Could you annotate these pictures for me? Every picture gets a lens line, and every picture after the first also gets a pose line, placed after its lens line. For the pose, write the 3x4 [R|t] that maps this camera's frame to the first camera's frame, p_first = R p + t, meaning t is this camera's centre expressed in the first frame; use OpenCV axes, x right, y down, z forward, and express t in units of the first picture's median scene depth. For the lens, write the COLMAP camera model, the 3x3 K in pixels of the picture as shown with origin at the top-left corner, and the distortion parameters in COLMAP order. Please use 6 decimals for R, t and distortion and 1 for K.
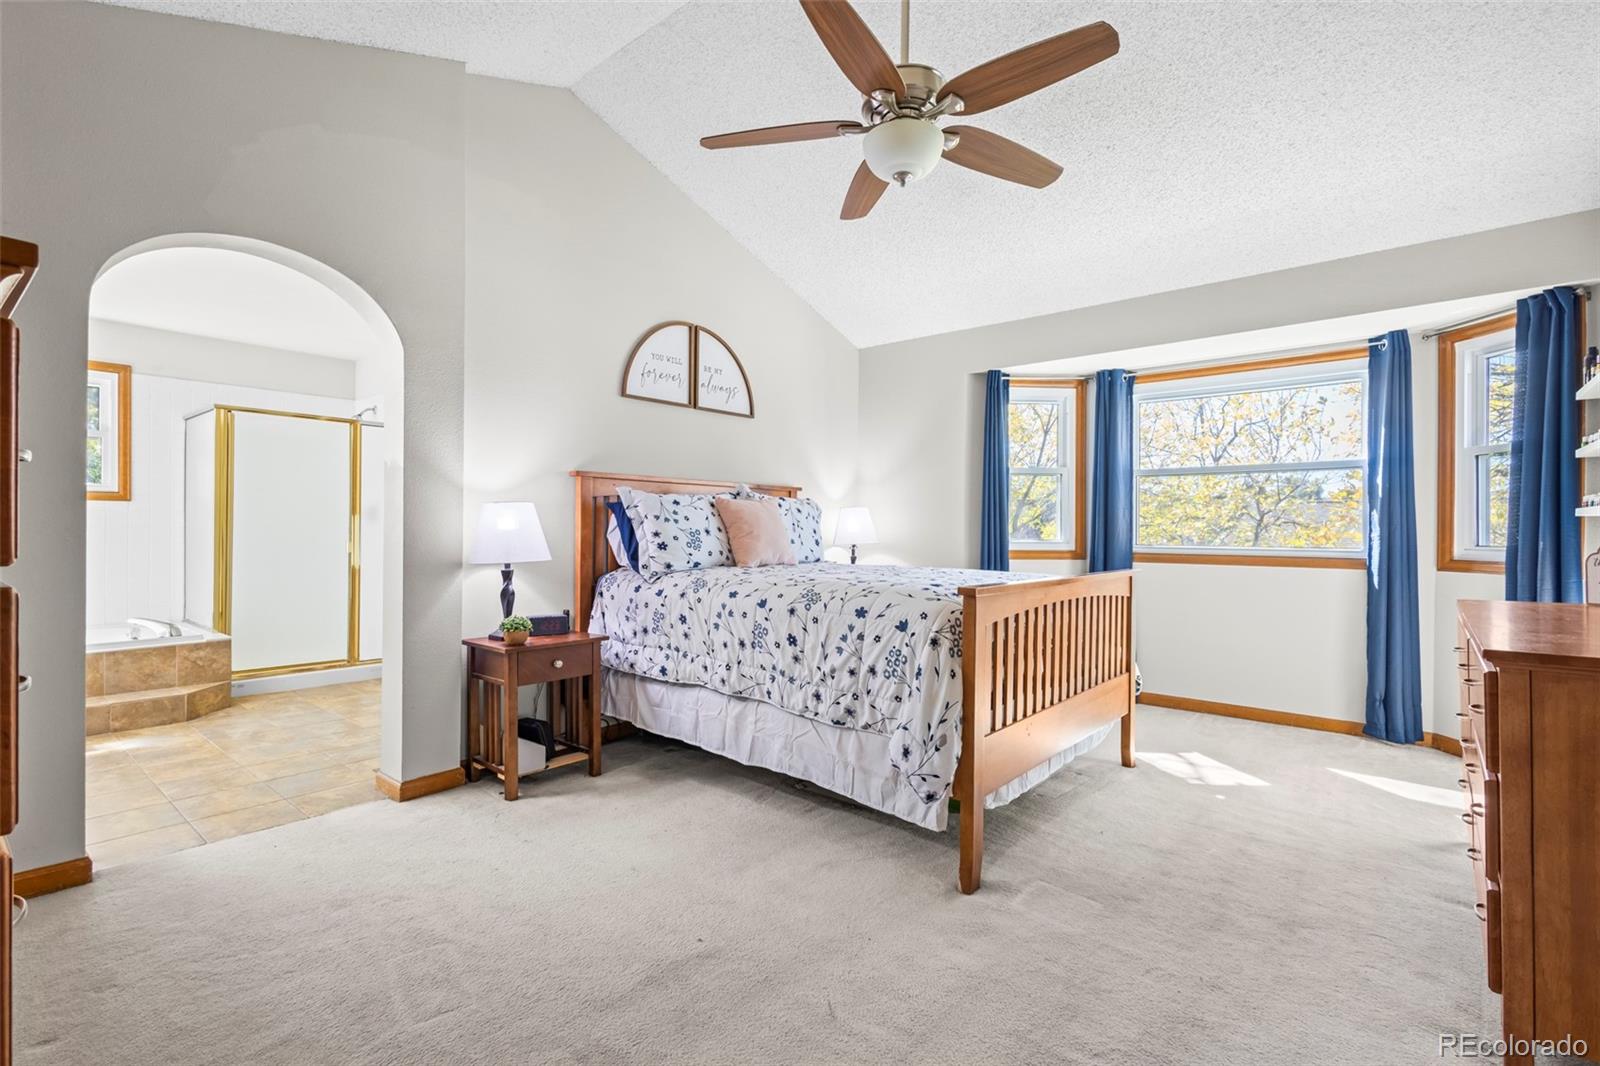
lens RADIAL K [[734.9, 0, 814.3], [0, 734.9, 534.4], [0, 0, 1]] dist [-0.002046, -0.000035]
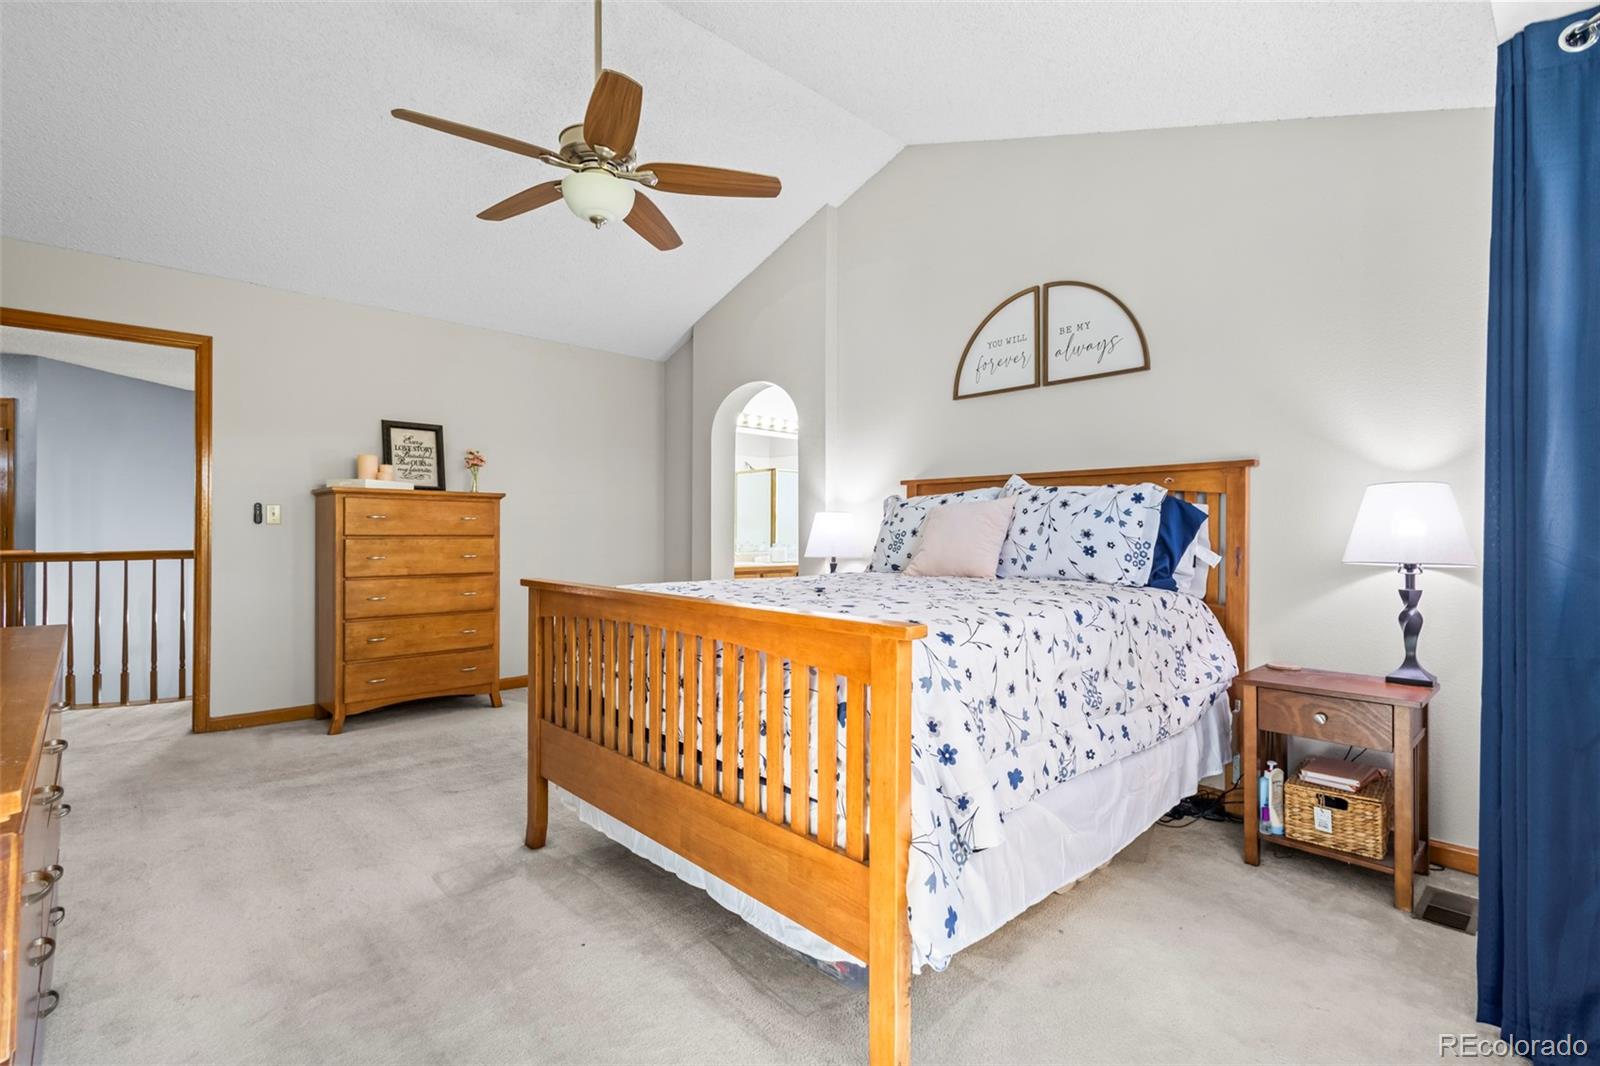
lens RADIAL K [[734.9, 0, 813.8], [0, 734.9, 532.3], [0, 0, 1]] dist [-0.002046, -0.000035]
pose [[-0.103173, -0.002578, -0.994660, 0.701504], [-0.000814, 0.999997, -0.002508, -0.002720], [0.994663, 0.000551, -0.103175, 0.837630]]
